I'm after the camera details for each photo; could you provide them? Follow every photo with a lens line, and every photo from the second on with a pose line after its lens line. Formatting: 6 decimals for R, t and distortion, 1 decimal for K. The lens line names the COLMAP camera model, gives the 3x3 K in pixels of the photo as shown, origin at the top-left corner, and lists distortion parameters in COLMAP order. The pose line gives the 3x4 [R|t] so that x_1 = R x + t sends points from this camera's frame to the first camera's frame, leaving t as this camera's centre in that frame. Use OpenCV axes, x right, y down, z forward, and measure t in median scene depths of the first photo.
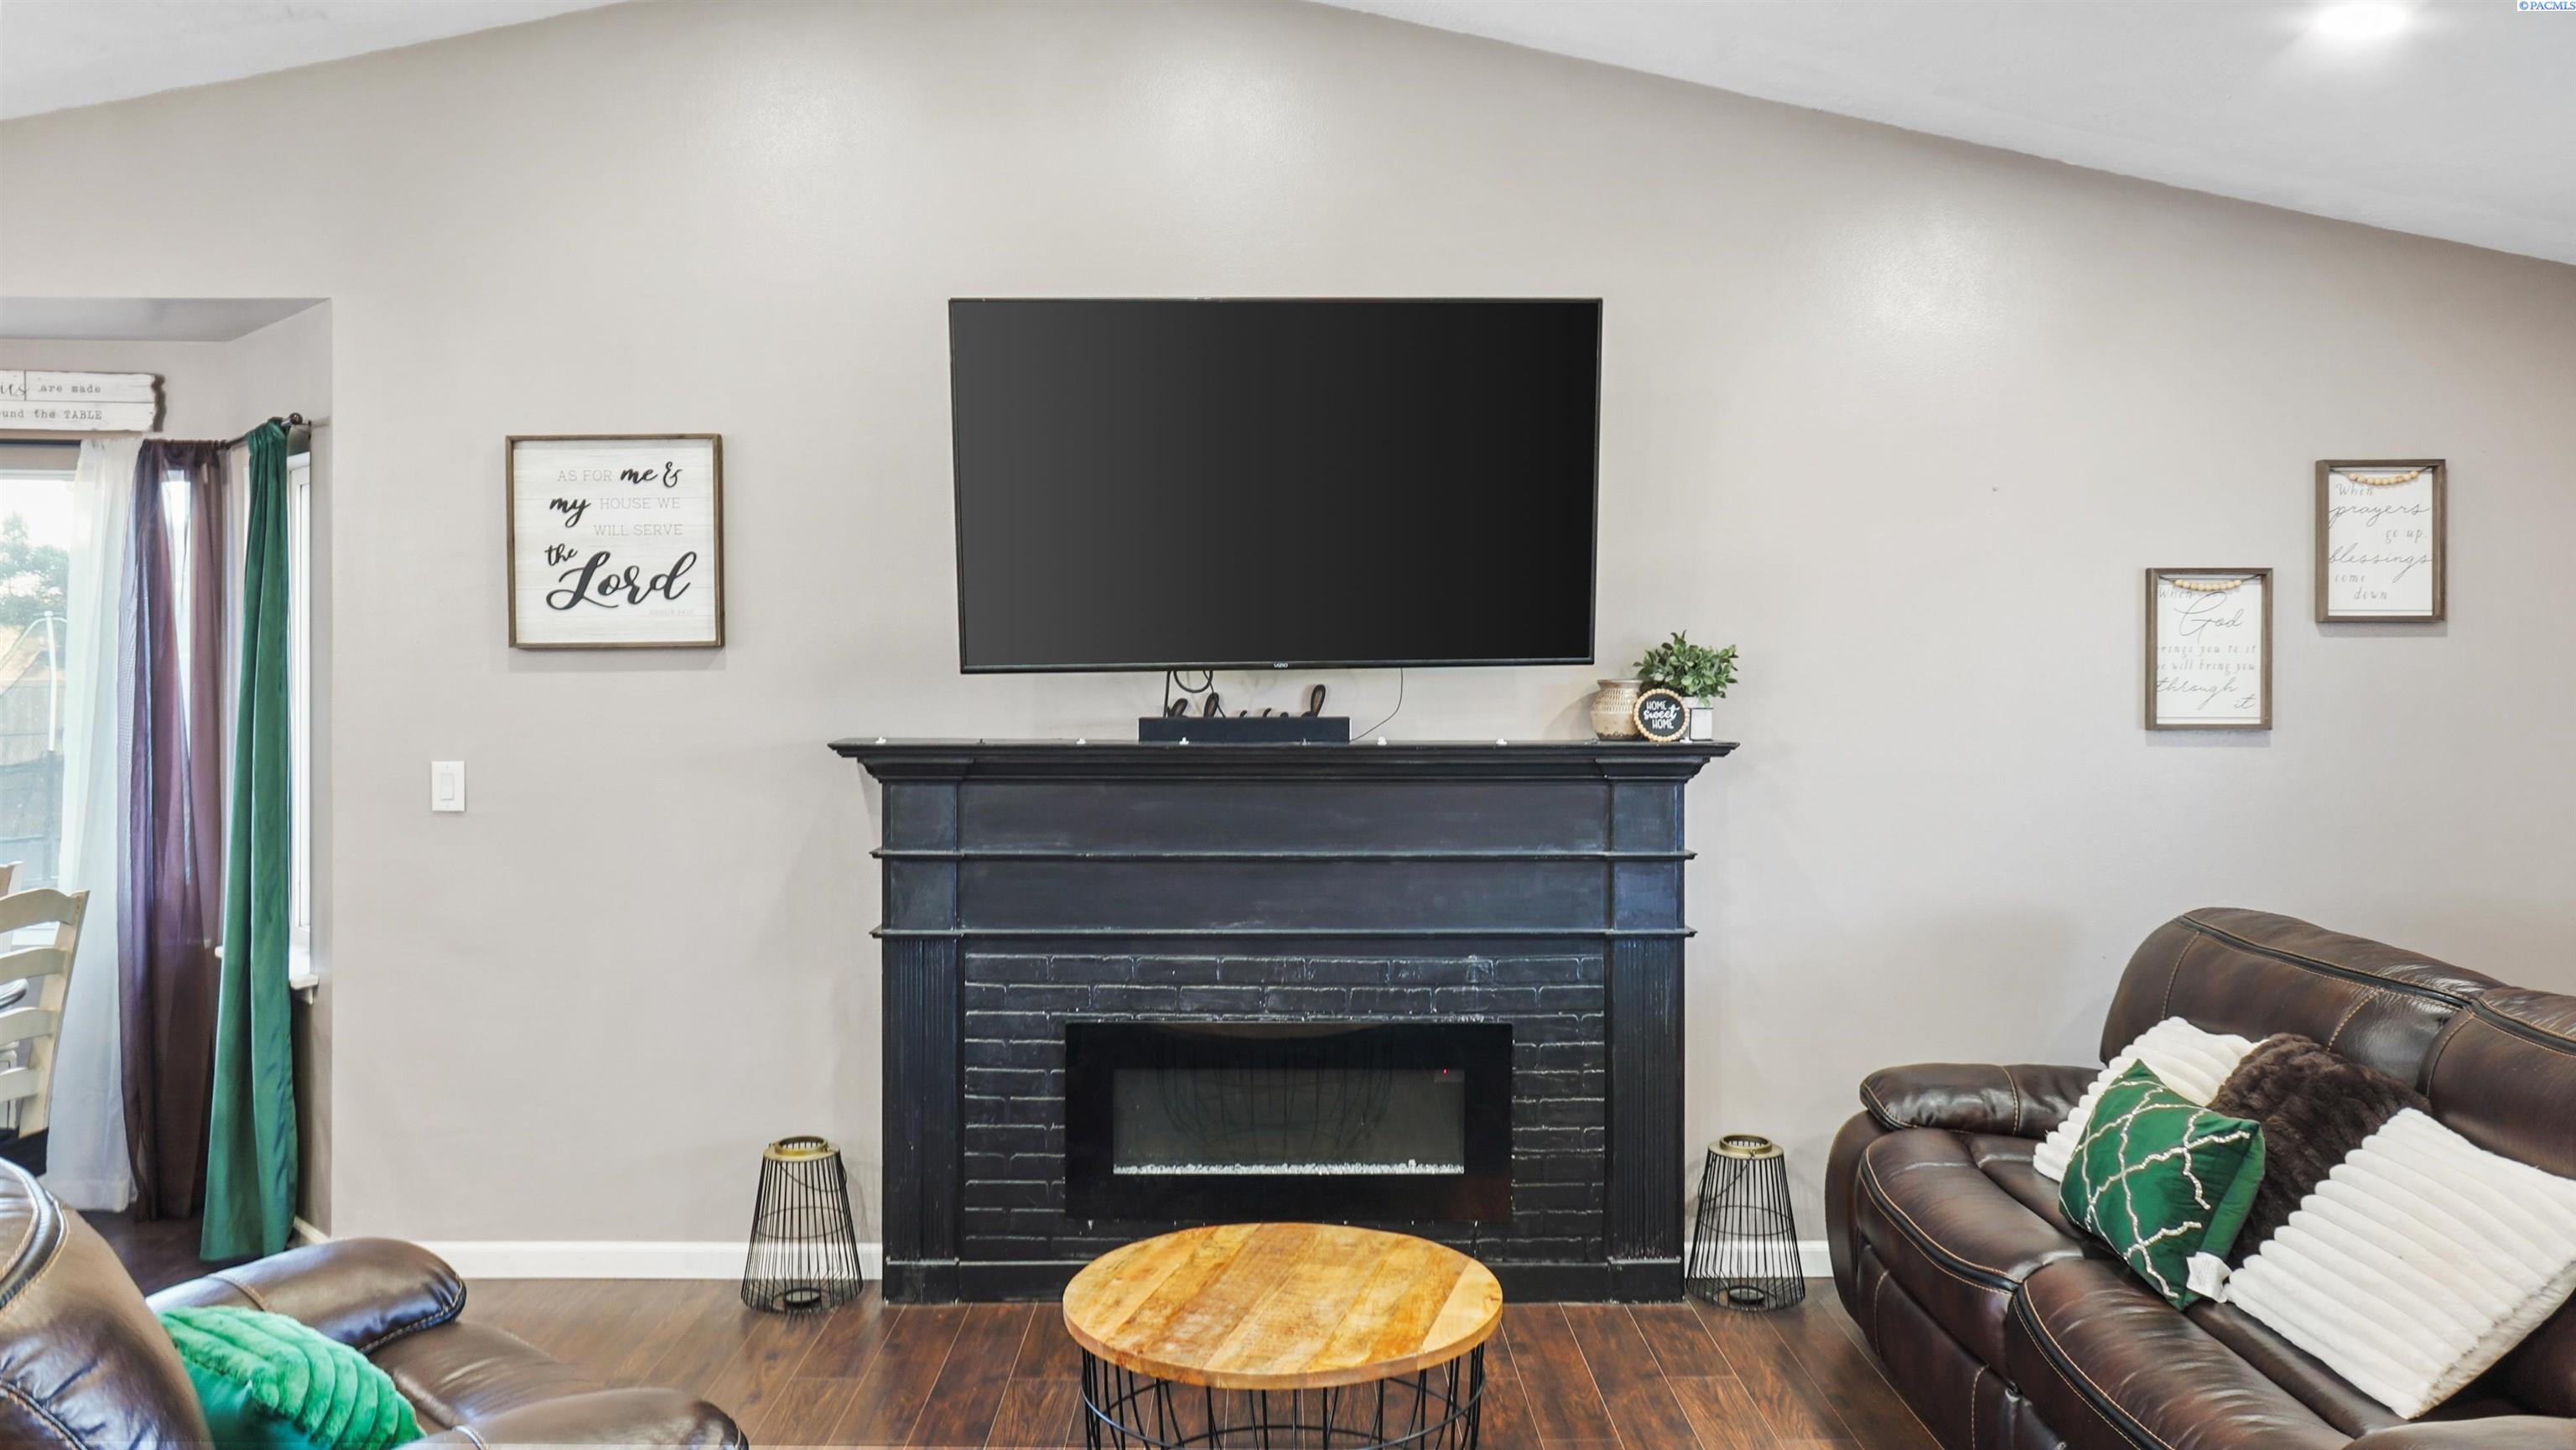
lens RADIAL K [[1892.2, 0, 1294.7], [0, 1892.2, 644.9], [0, 0, 1]] dist [-0.002177, 0.061073]
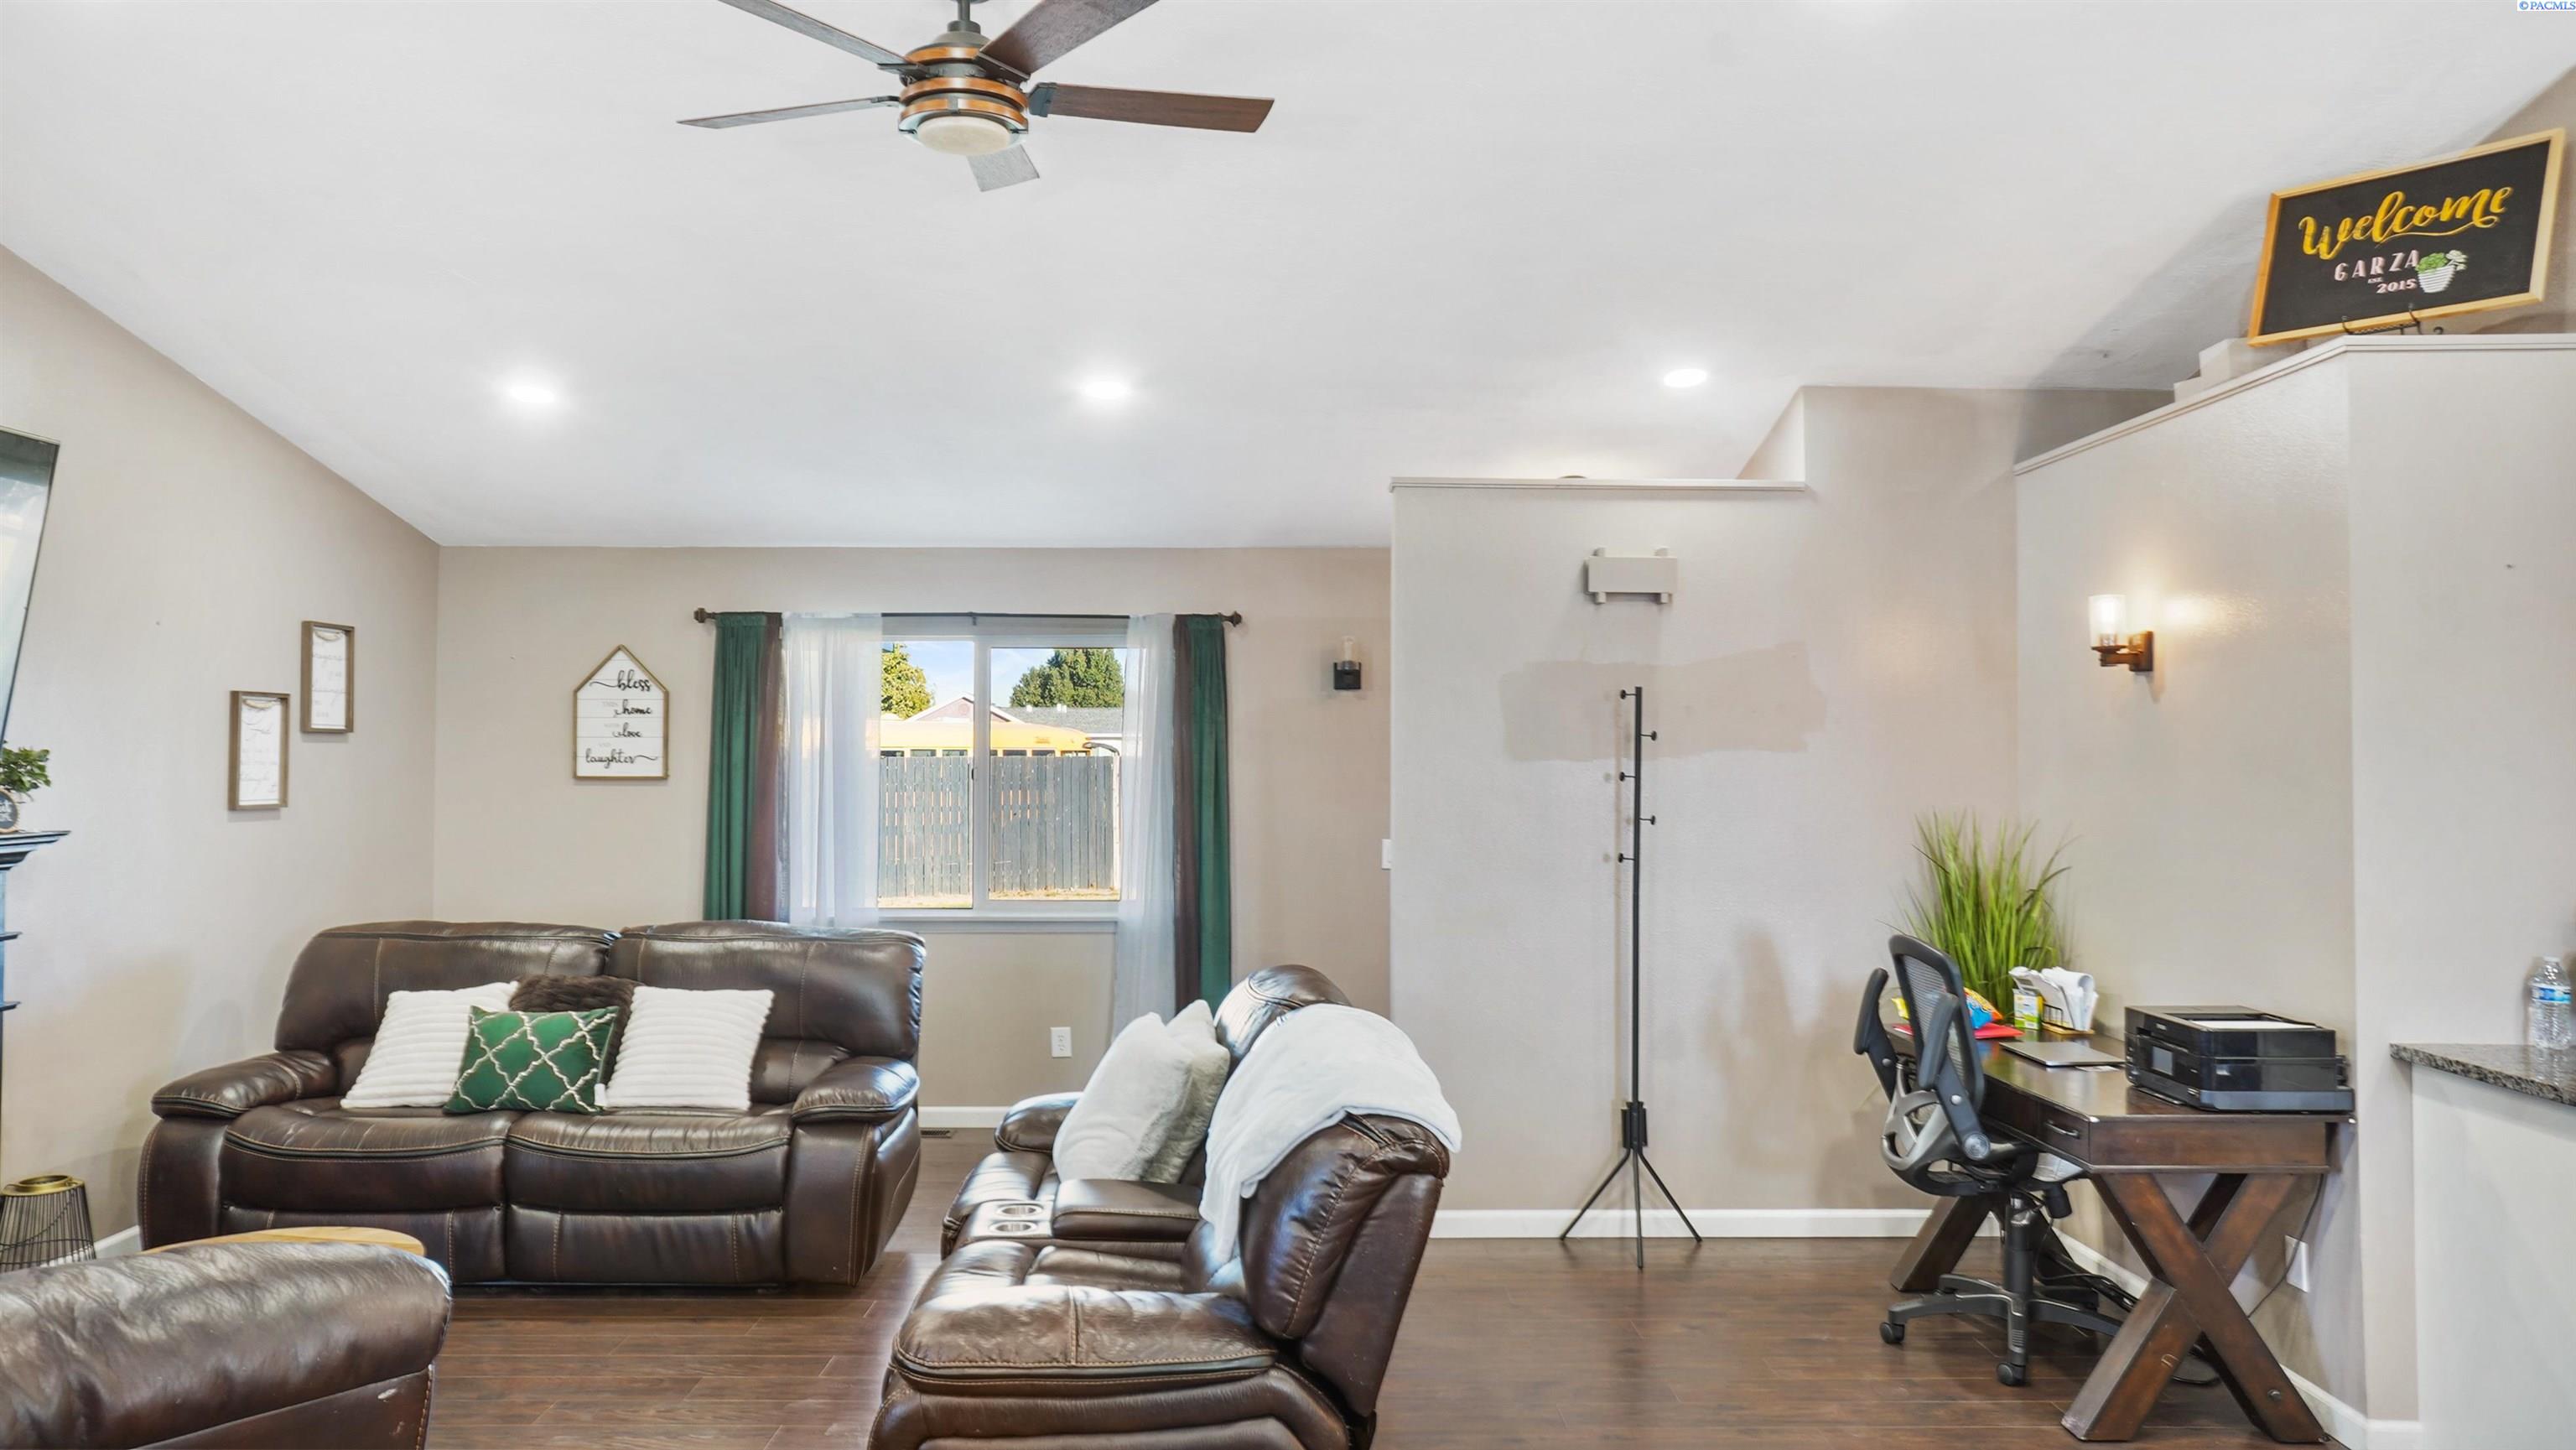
lens RADIAL K [[1828.9, 0, 1271.7], [0, 1828.9, 754.6], [0, 0, 1]] dist [-0.029621, 0.097031]
pose [[-0.006046, -0.000284, 0.999982, -0.872732], [0.009195, 0.999958, 0.000339, 0.011645], [-0.999939, 0.009196, -0.006044, 0.269326]]
